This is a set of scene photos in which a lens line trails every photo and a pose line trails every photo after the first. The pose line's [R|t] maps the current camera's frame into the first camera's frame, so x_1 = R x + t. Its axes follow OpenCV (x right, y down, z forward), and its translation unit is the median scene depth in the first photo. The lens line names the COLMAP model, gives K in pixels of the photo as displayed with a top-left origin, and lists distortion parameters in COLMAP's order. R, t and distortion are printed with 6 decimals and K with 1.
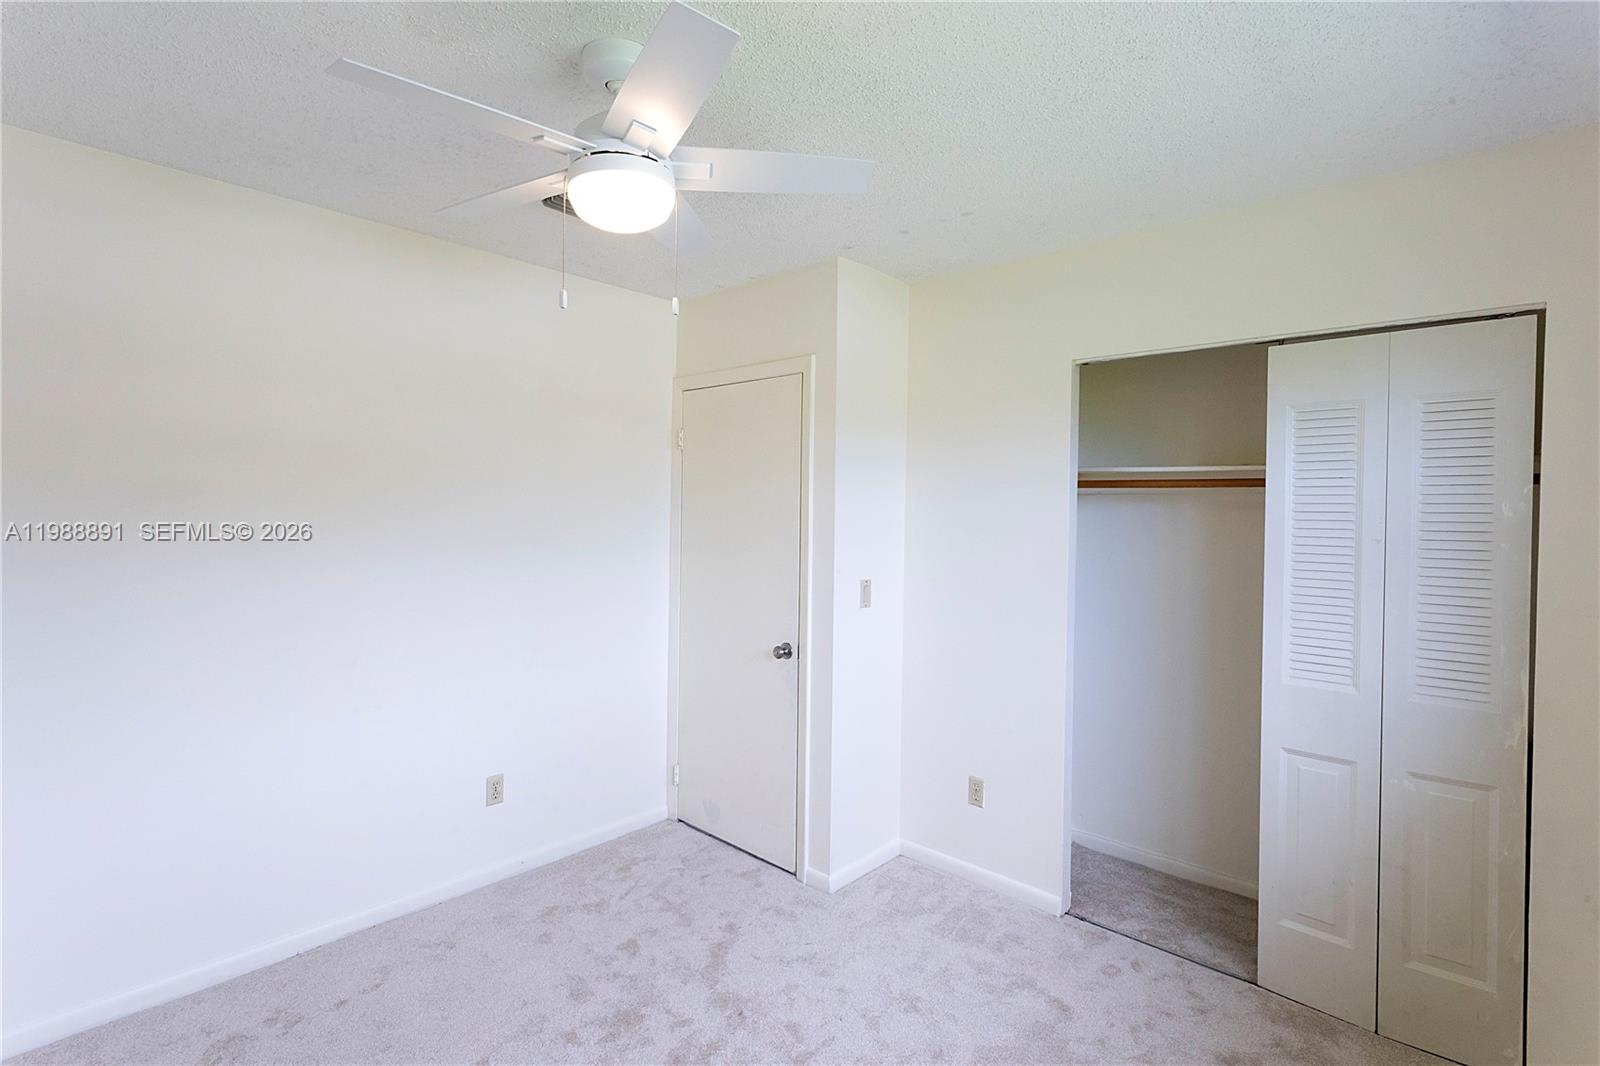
lens RADIAL K [[760.4, 0, 780.7], [0, 760.4, 530.8], [0, 0, 1]] dist [0.001322, -0.000275]
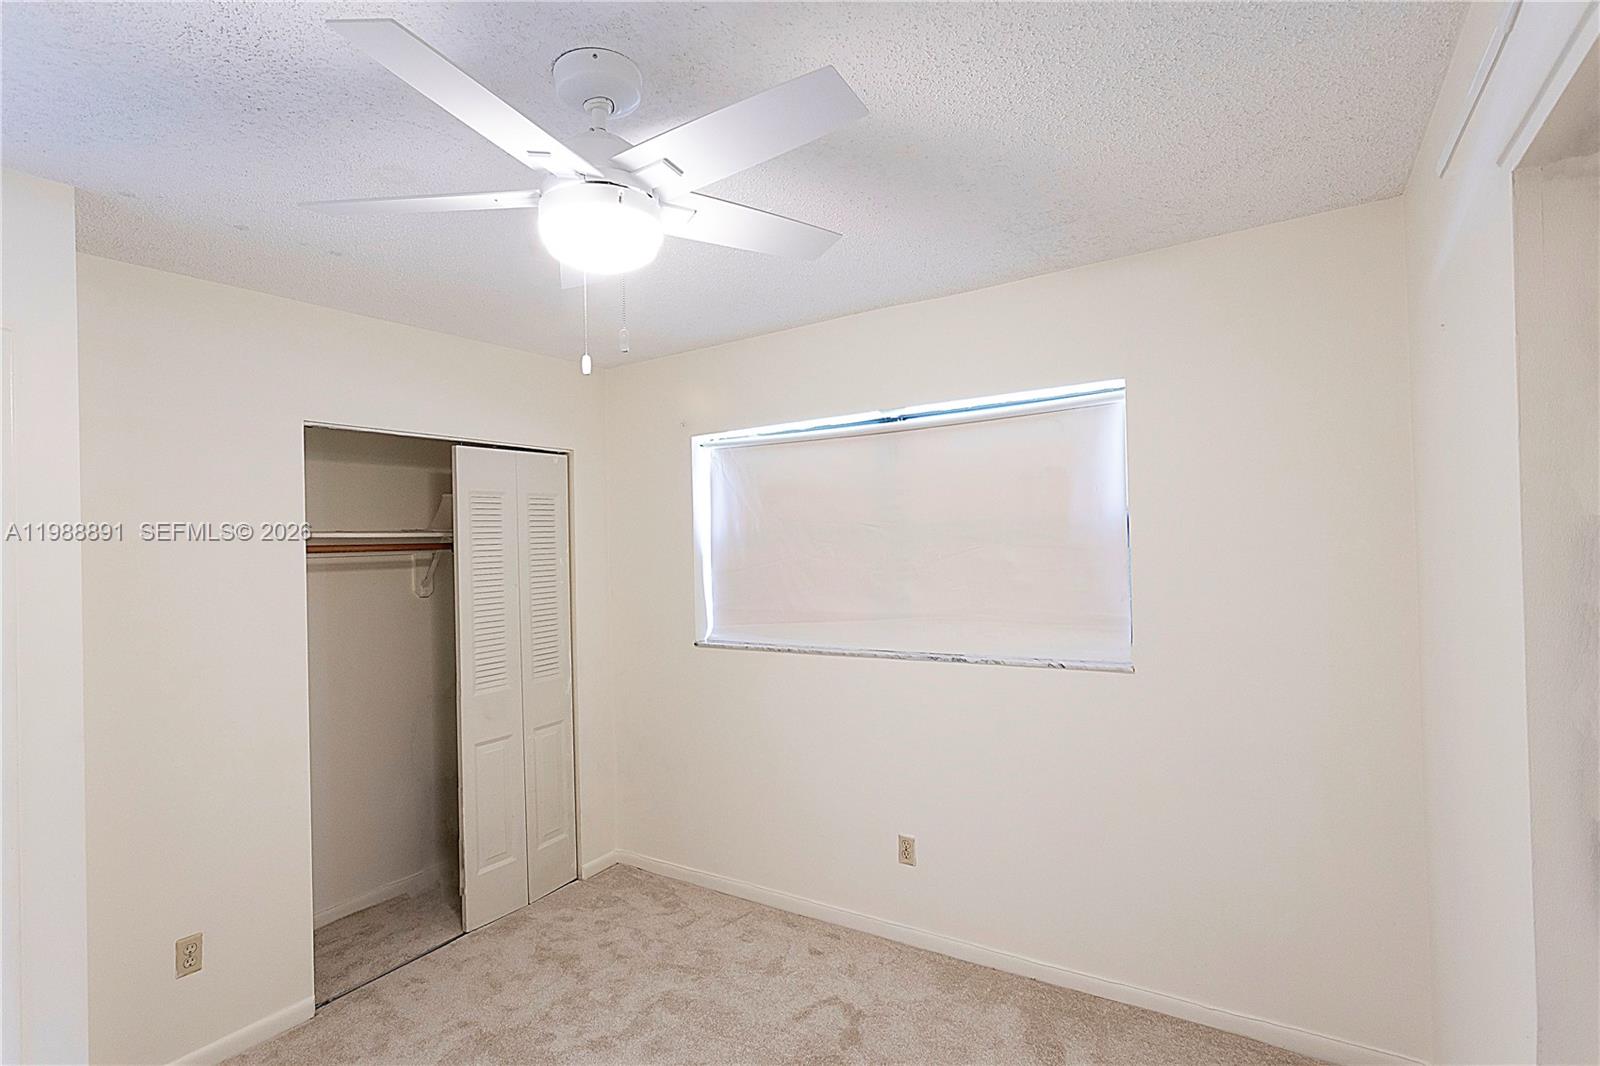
lens RADIAL K [[760.4, 0, 780.7], [0, 760.4, 530.8], [0, 0, 1]] dist [0.001322, -0.000275]
pose [[-0.151747, 0.006922, 0.988395, -0.718405], [0.062232, 0.998058, 0.002565, -0.055755], [-0.986458, 0.061899, -0.151883, 0.612403]]
